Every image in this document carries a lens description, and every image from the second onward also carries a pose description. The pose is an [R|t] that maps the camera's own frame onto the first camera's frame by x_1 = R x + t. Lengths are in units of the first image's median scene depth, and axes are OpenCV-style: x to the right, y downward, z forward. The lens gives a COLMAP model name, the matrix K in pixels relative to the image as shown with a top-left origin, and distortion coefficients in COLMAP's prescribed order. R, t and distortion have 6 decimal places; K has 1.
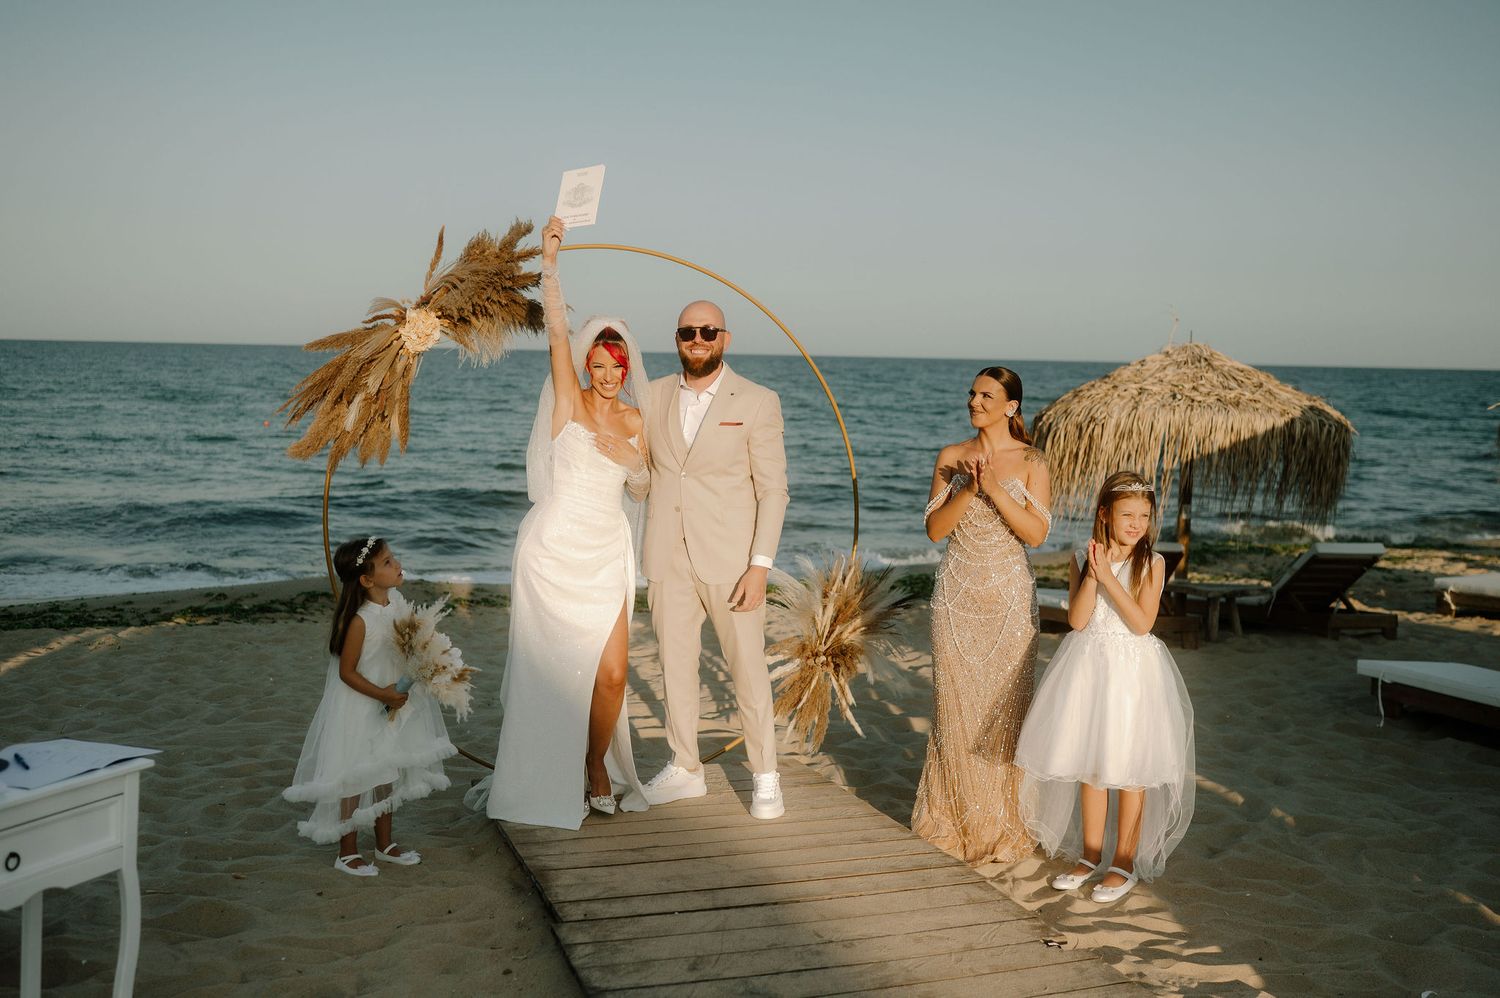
lens RADIAL K [[1464.4, 0, 734.2], [0, 1464.4, 479.6], [0, 0, 1]] dist [0.004014, 0.007688]
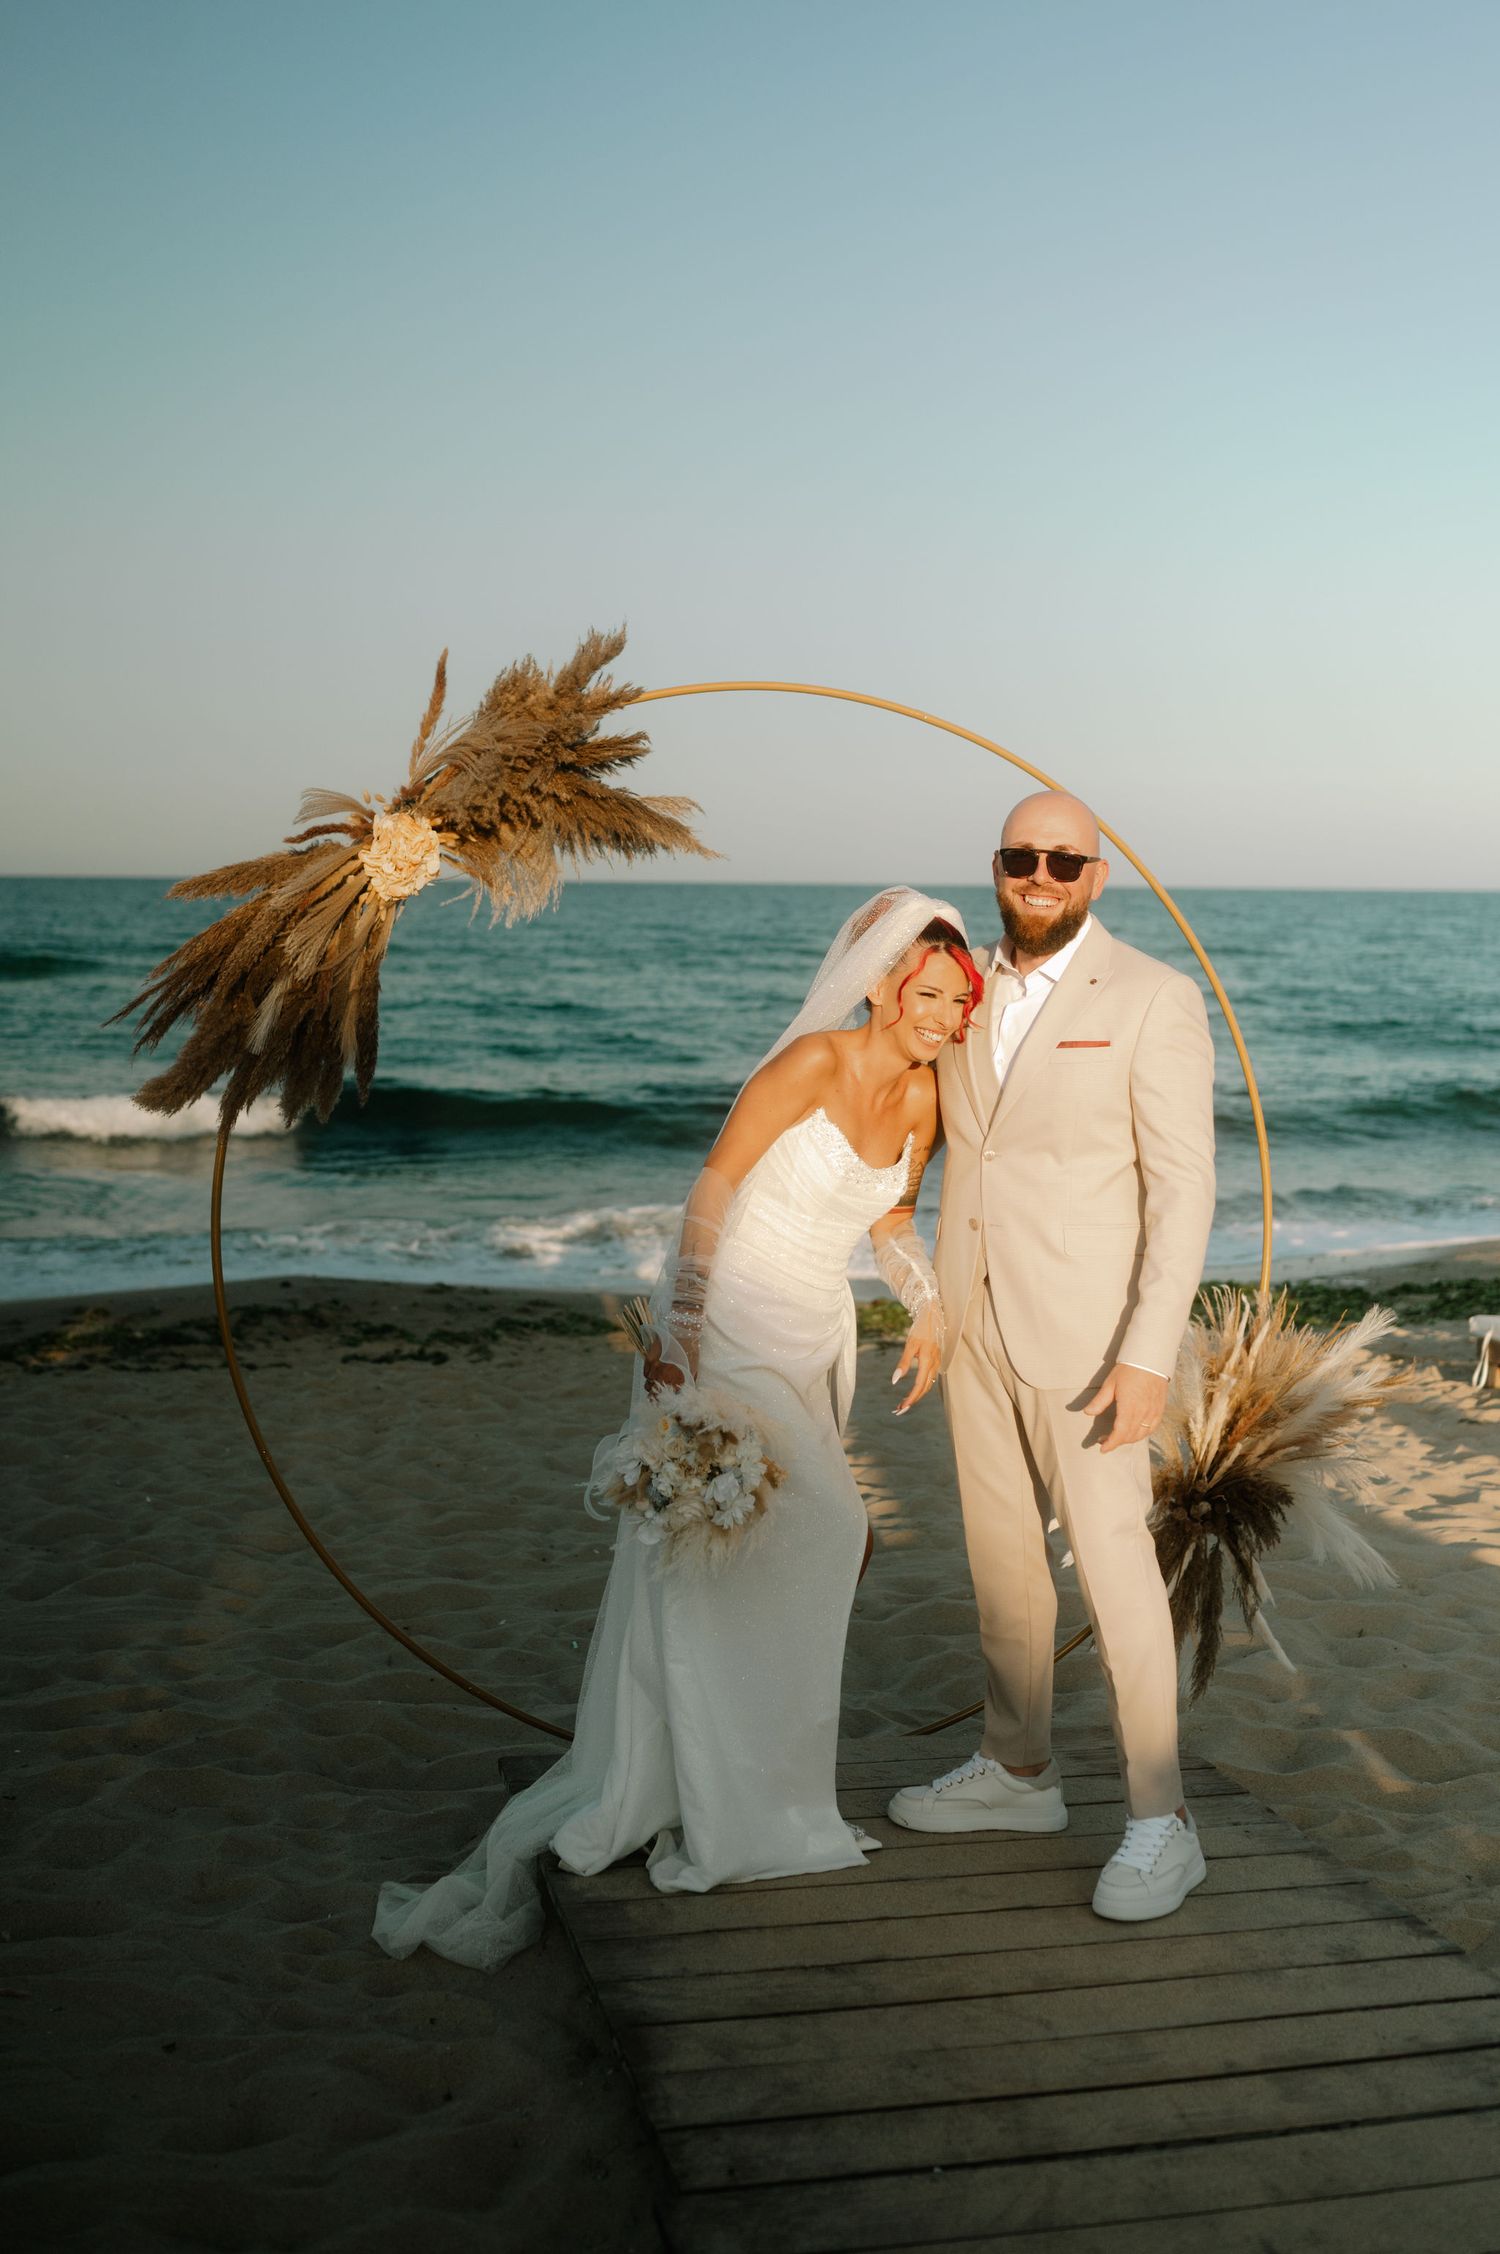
lens RADIAL K [[2422.2, 0, 744.6], [0, 2422.2, 987.8], [0, 0, 1]] dist [0.012399, 0.020876]
pose [[0.995786, -0.006893, -0.091449, -0.019755], [0.002906, 0.999042, -0.043658, -0.018966], [0.091663, 0.043208, 0.994852, 0.179270]]
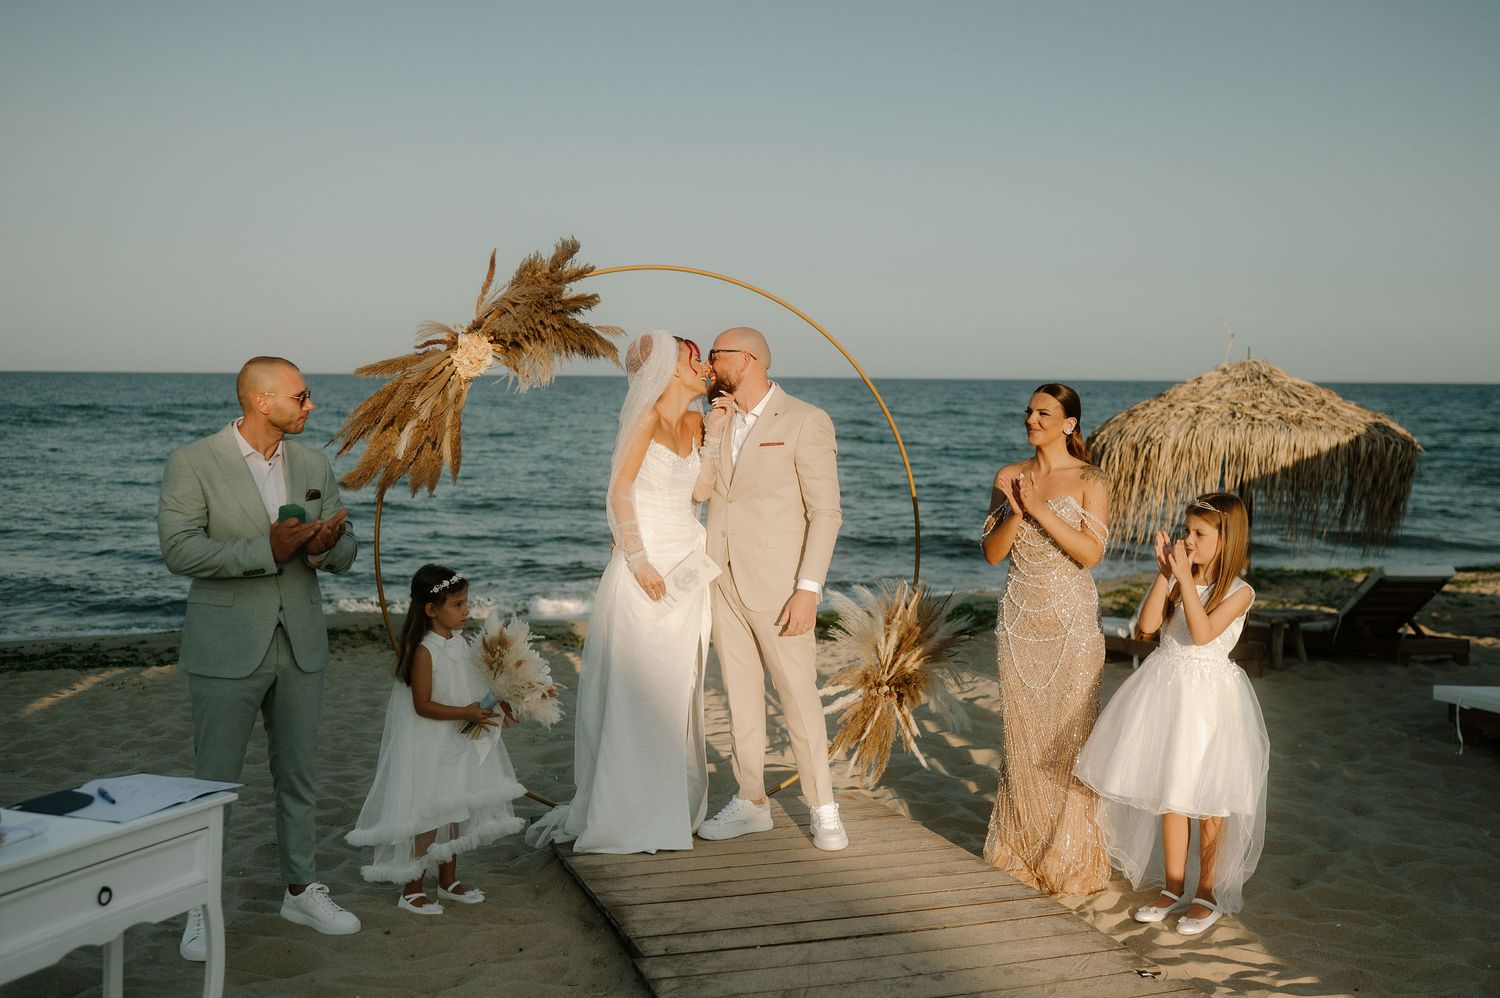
lens RADIAL K [[1533.6, 0, 741.5], [0, 1533.6, 497.8], [0, 0, 1]] dist [0.004802, 0.006290]
pose [[0.999900, -0.011601, -0.008120, -0.027610], [0.011543, 0.999908, -0.007067, 0.002105], [0.008201, 0.006972, 0.999942, -0.019047]]
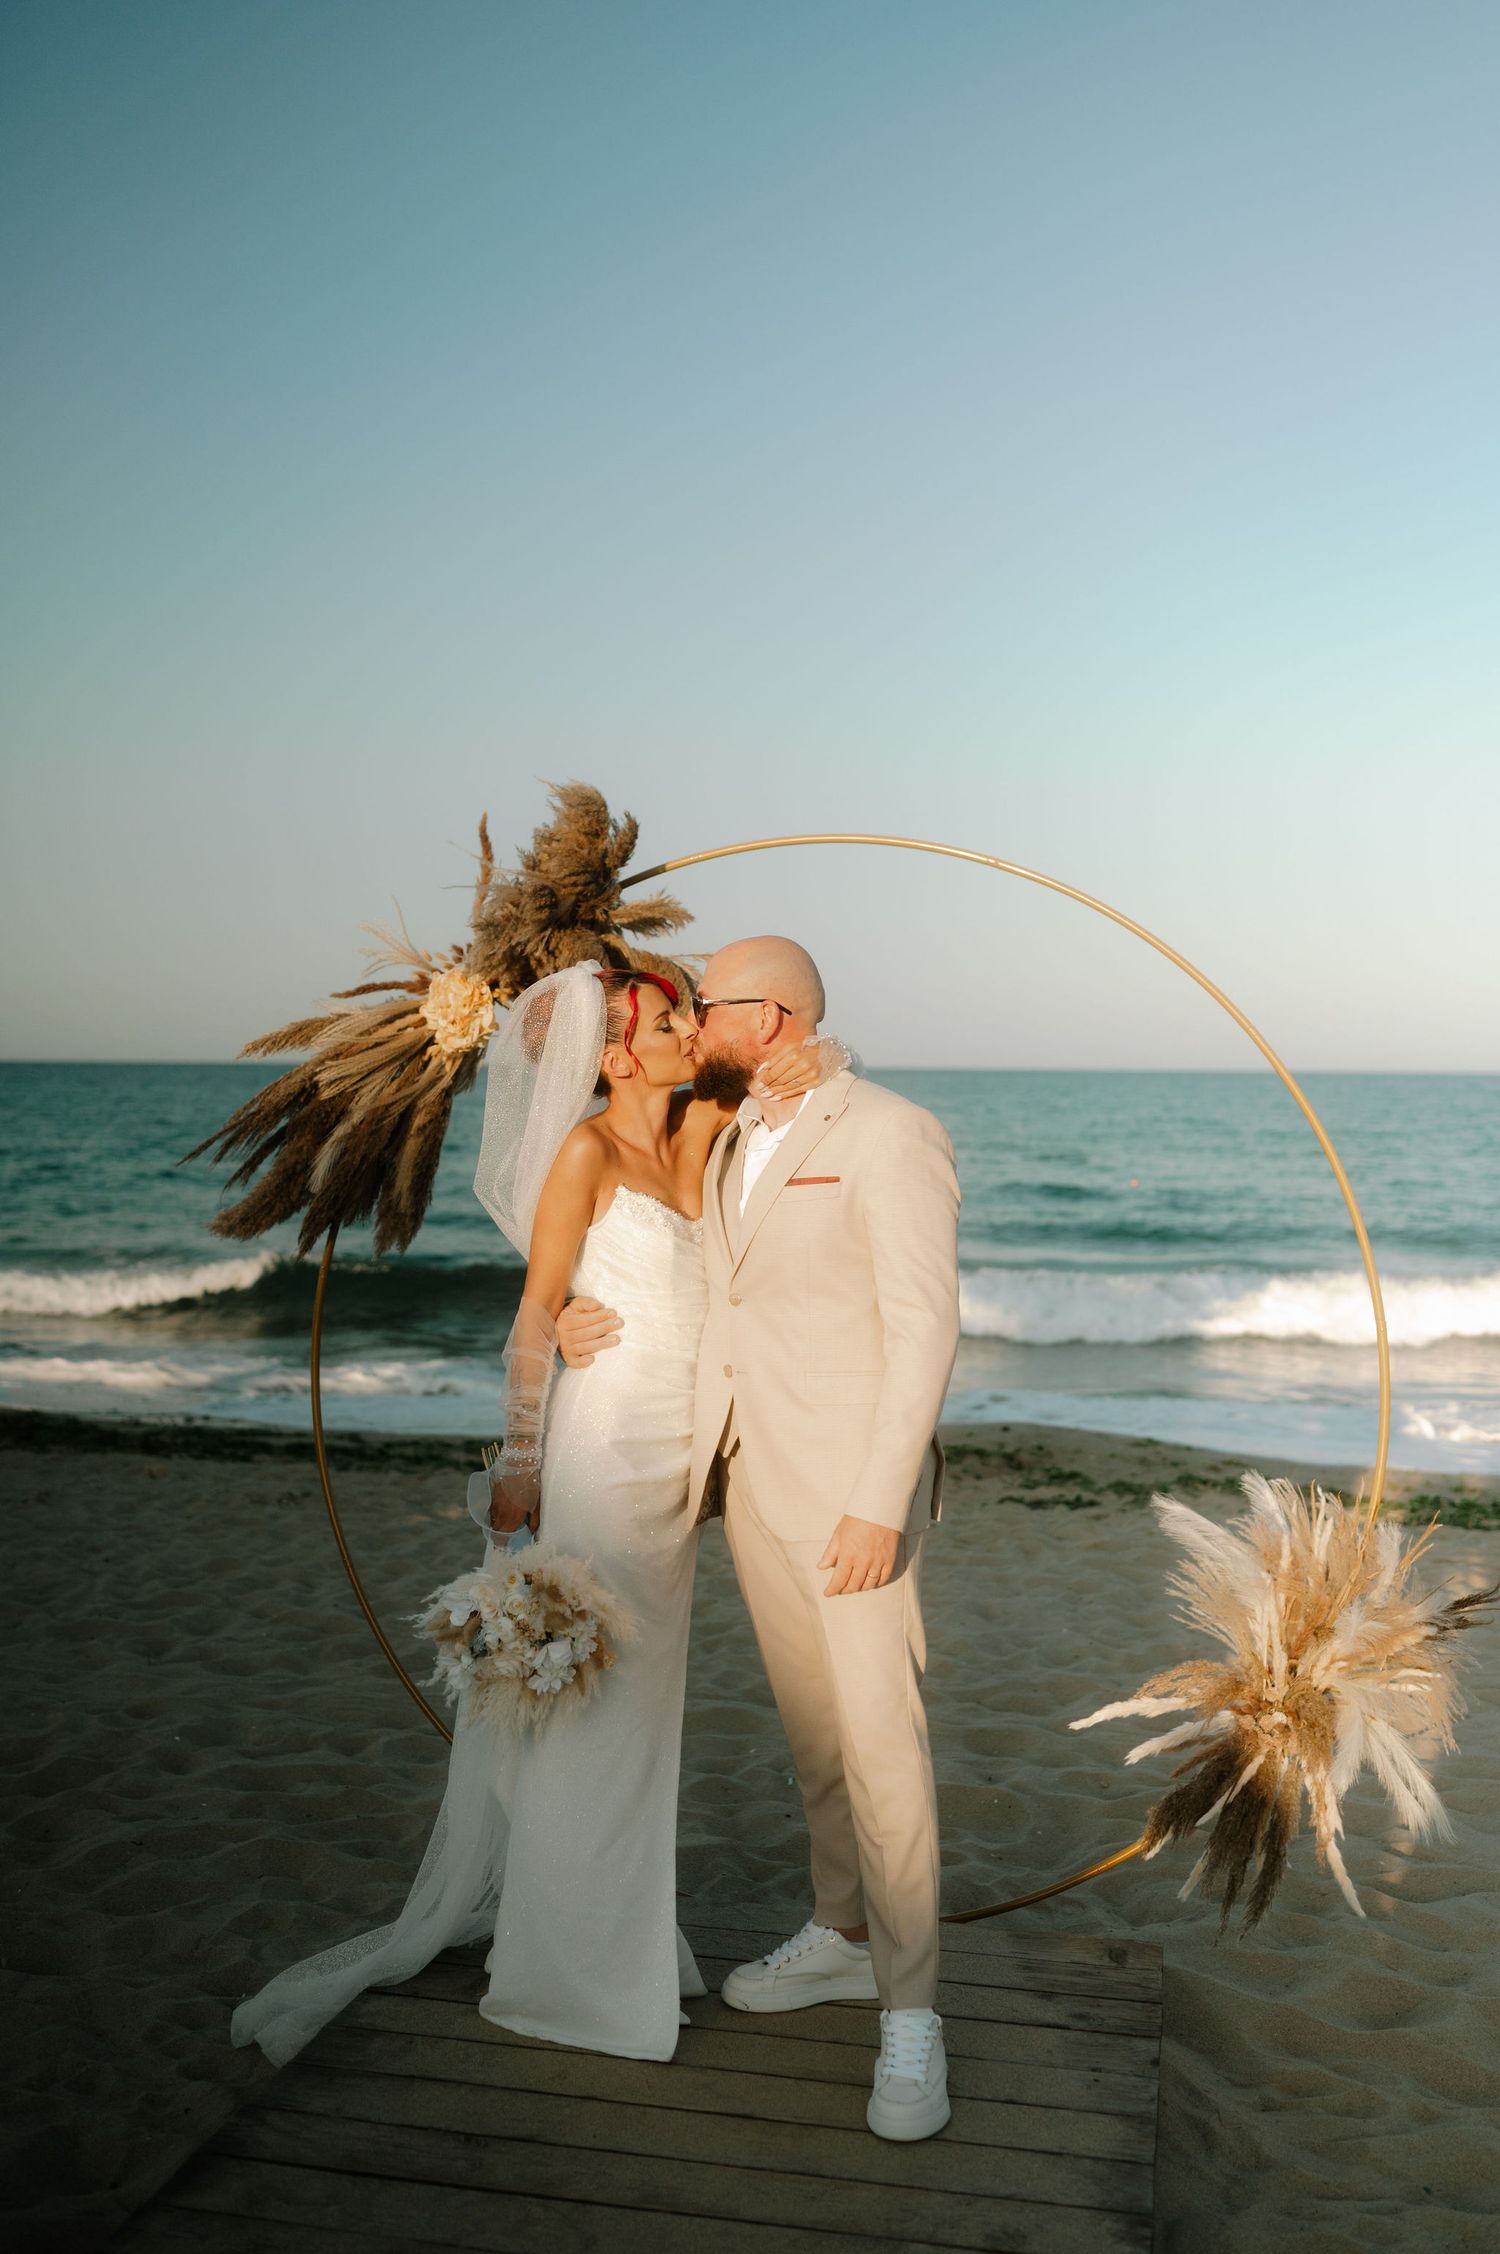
lens RADIAL K [[2146.6, 0, 786.2], [0, 2146.6, 1139.4], [0, 0, 1]] dist [0.004349, 0.009894]
pose [[0.883754, 0.028514, -0.467083, 0.262500], [-0.057625, 0.997176, -0.048154, -0.022472], [0.464391, 0.069472, 0.882901, 0.356215]]
